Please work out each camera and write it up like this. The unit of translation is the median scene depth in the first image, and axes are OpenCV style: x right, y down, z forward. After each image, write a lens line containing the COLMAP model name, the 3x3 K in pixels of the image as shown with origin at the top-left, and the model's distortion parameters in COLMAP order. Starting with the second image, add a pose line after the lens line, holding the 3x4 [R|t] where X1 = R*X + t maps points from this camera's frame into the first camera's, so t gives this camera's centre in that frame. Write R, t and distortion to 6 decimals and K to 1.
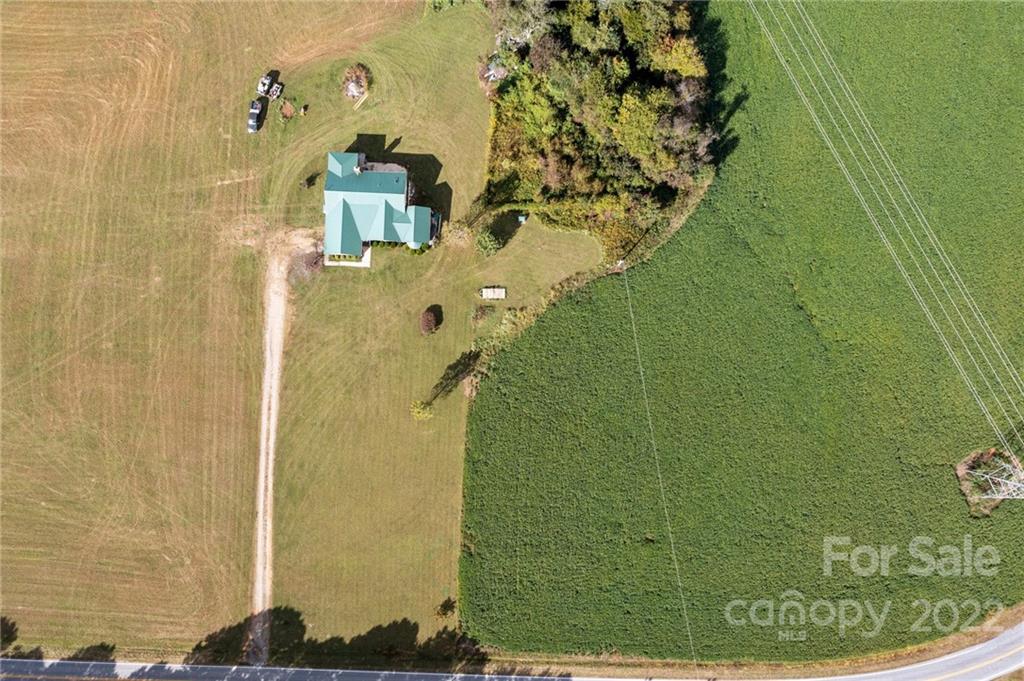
lens RADIAL K [[825.8, 0, 509.2], [0, 825.8, 364.9], [0, 0, 1]] dist [-0.006656, 0.002782]
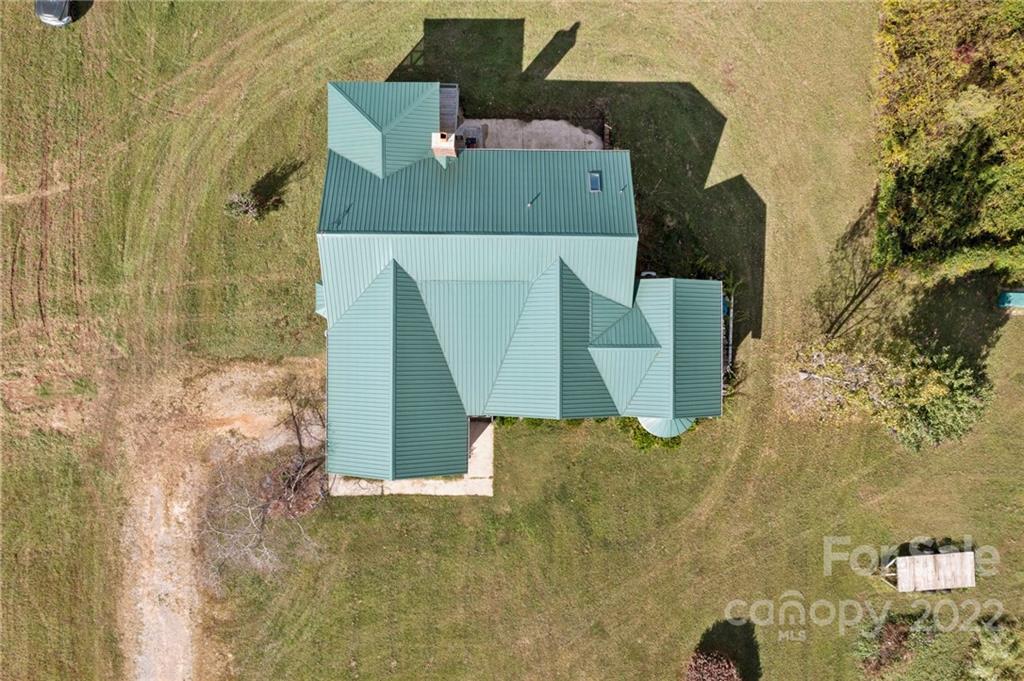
lens RADIAL K [[825.8, 0, 509.2], [0, 825.8, 364.9], [0, 0, 1]] dist [-0.006656, 0.002782]
pose [[0.999359, -0.035783, -0.000625, -0.161109], [0.035787, 0.998999, 0.026825, -0.169478], [-0.000335, -0.026831, 0.999640, 0.721000]]
